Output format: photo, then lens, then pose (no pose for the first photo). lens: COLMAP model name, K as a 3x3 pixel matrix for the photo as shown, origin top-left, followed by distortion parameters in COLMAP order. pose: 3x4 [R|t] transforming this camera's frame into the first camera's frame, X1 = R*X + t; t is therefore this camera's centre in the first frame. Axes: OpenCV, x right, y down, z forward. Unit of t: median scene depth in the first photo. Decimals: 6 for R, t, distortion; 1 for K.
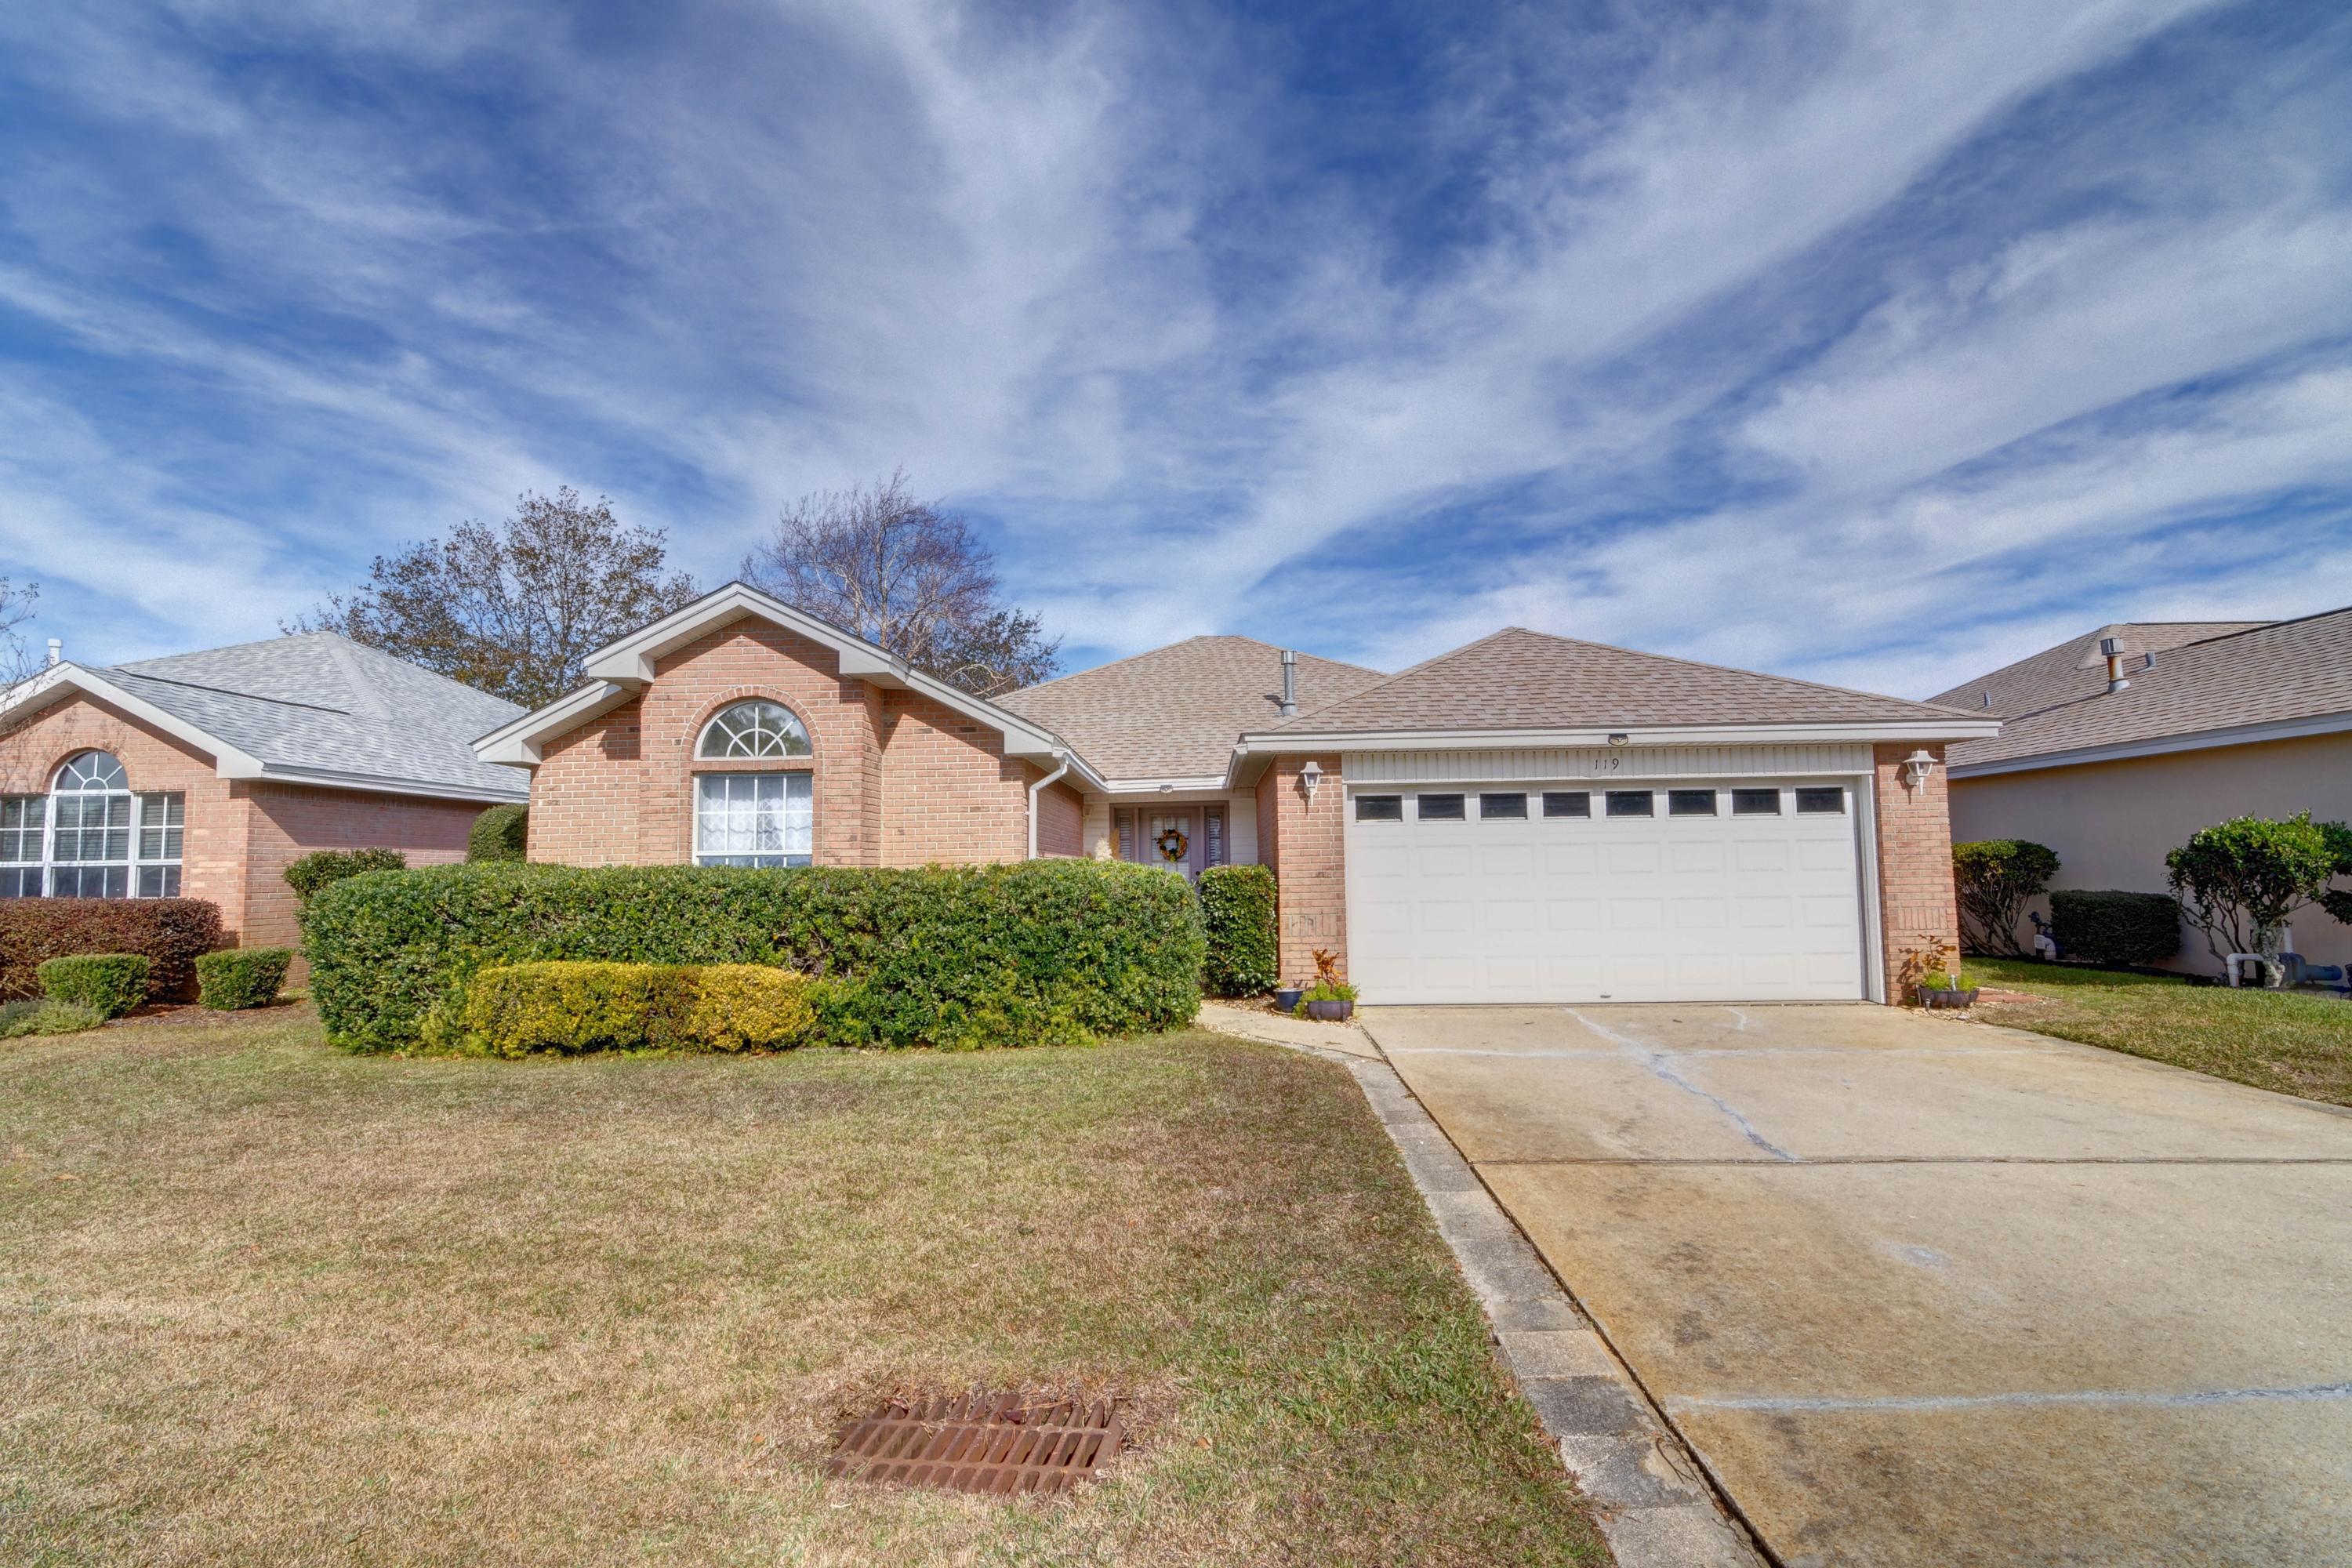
lens RADIAL K [[1096.2, 0, 1174.8], [0, 1096.2, 776.4], [0, 0, 1]] dist [0.006251, -0.000021]
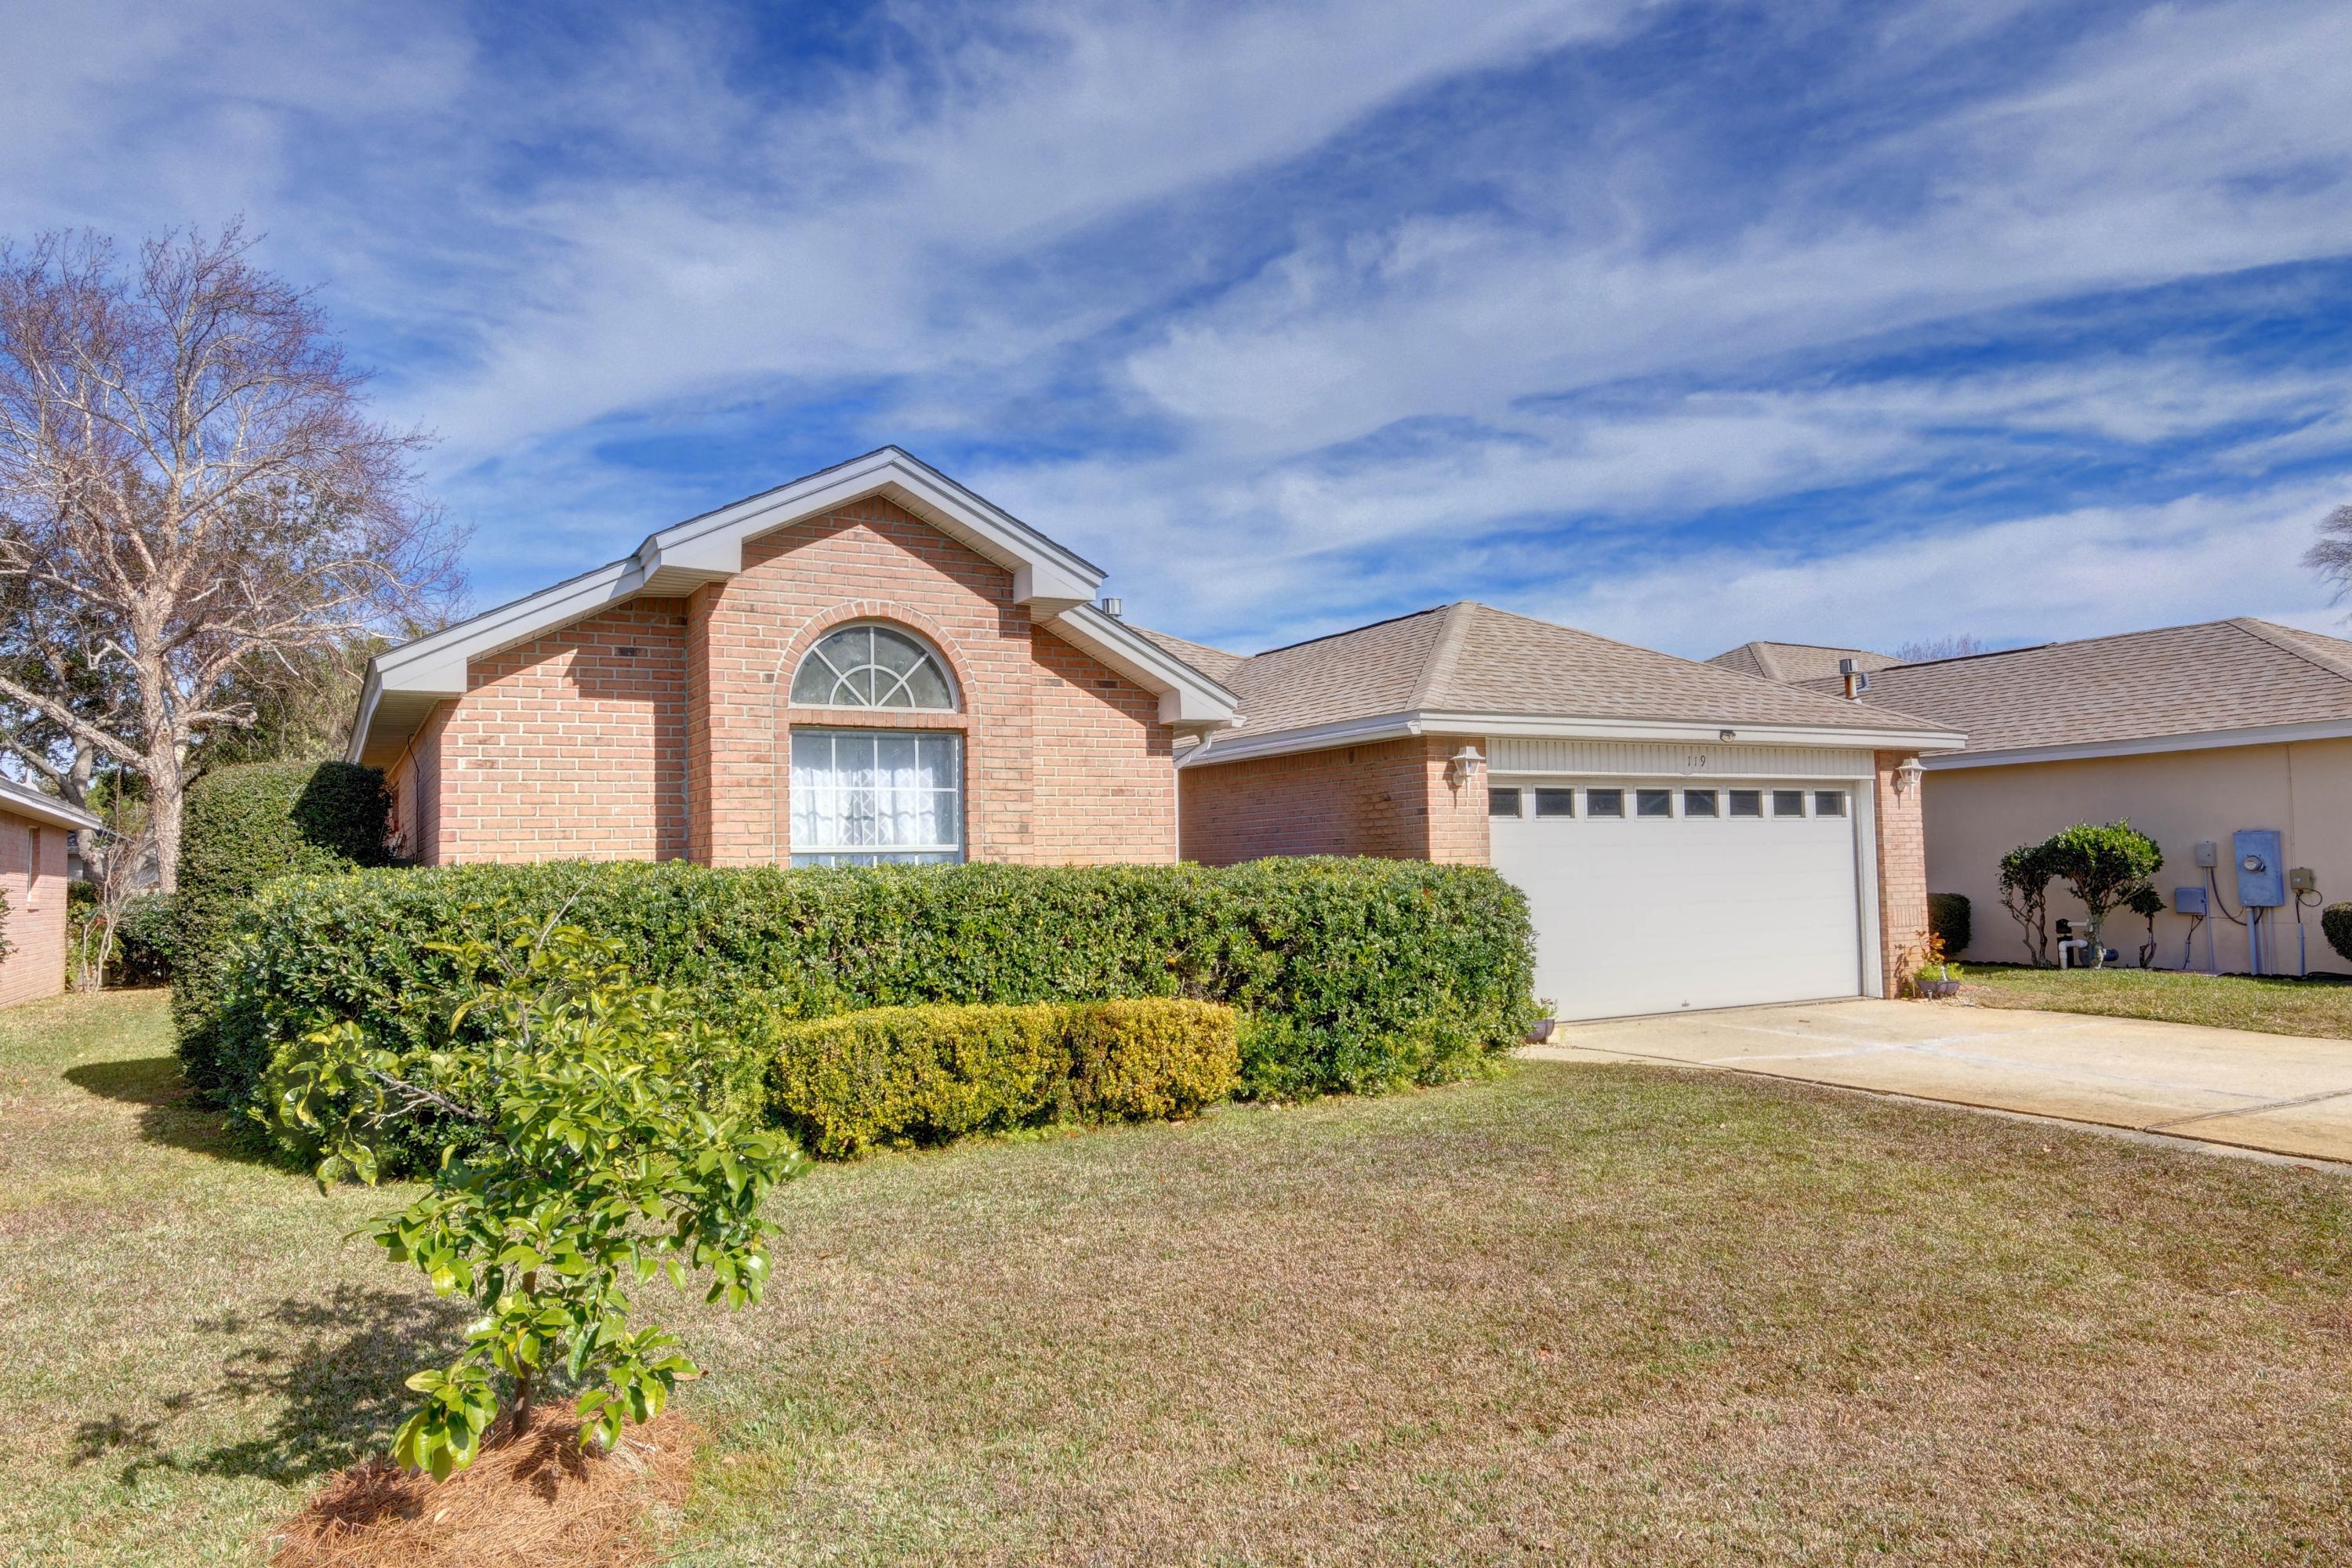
lens RADIAL K [[1492.4, 0, 1116.3], [0, 1492.4, 744.6], [0, 0, 1]] dist [0.005168, 0.001317]
pose [[0.864017, 0.039892, 0.501879, -0.488704], [-0.033272, 0.999201, -0.022143, 0.014208], [-0.502362, 0.002433, 0.864654, 0.091345]]
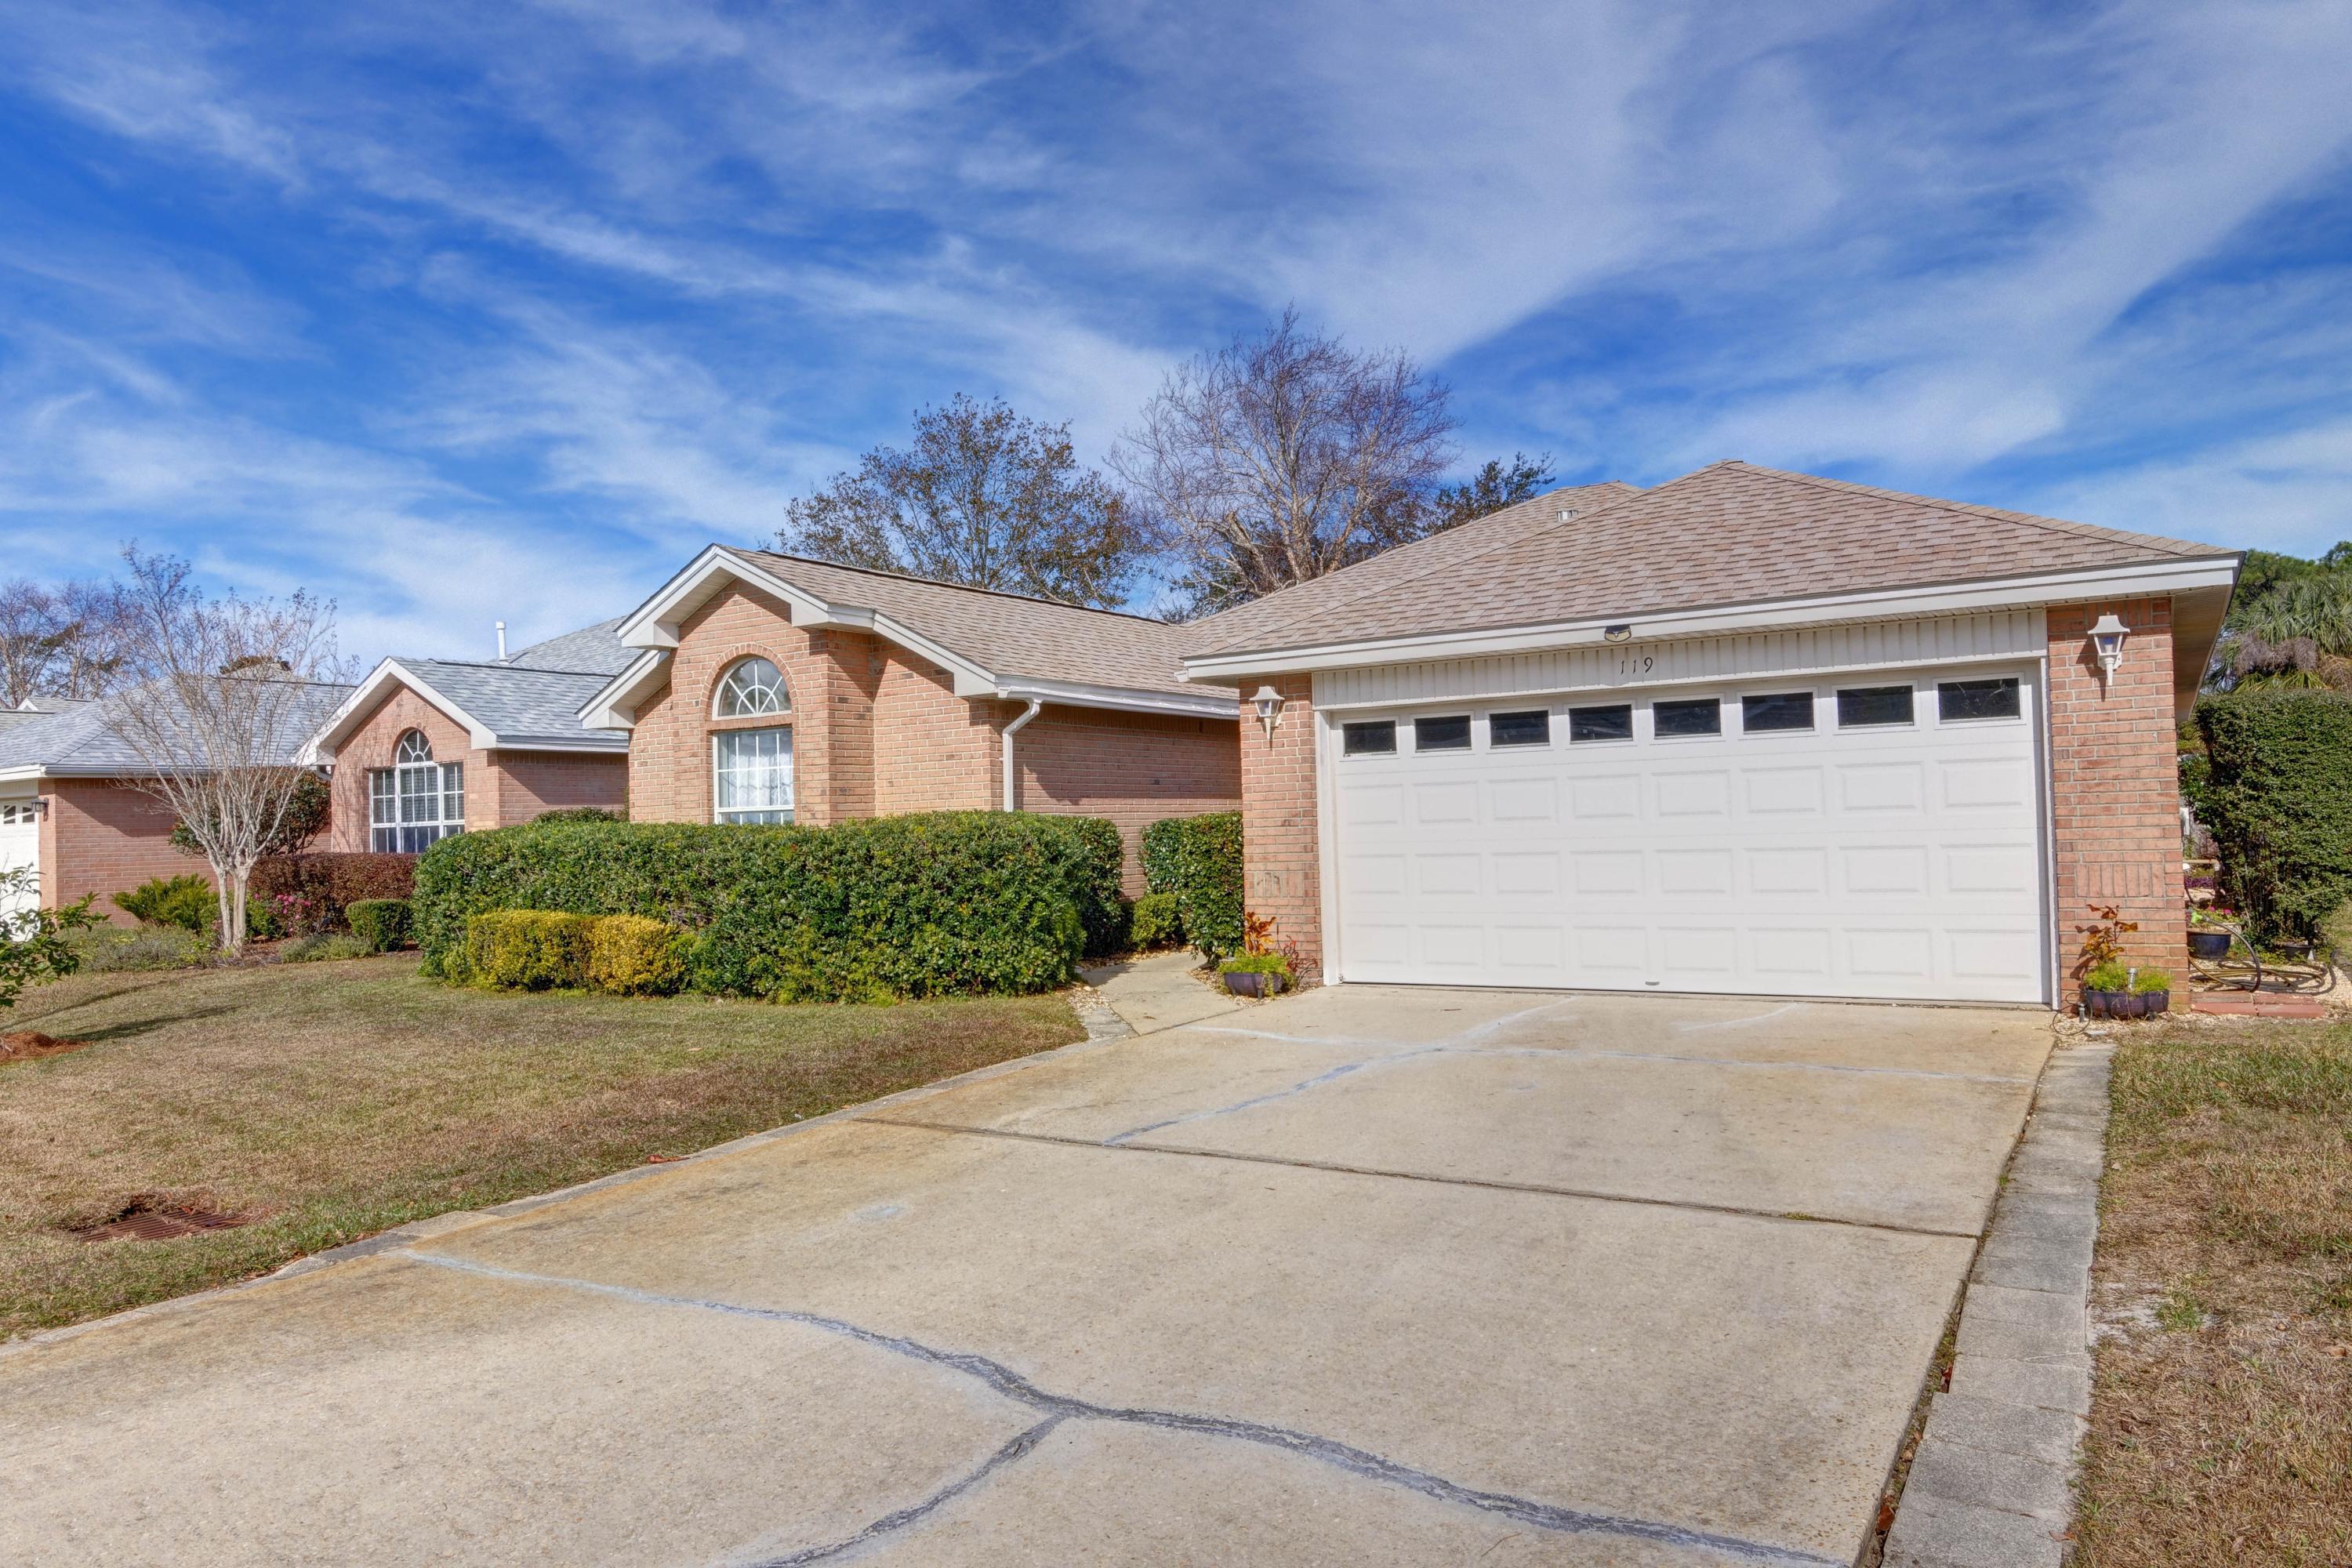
lens RADIAL K [[1496.1, 0, 1176.4], [0, 1496.1, 793.9], [0, 0, 1]] dist [0.006951, 0.000474]
pose [[0.871644, -0.021919, -0.489649, 0.429845], [0.060428, 0.996184, 0.062977, -0.005365], [0.486400, -0.084482, 0.869642, -0.010040]]
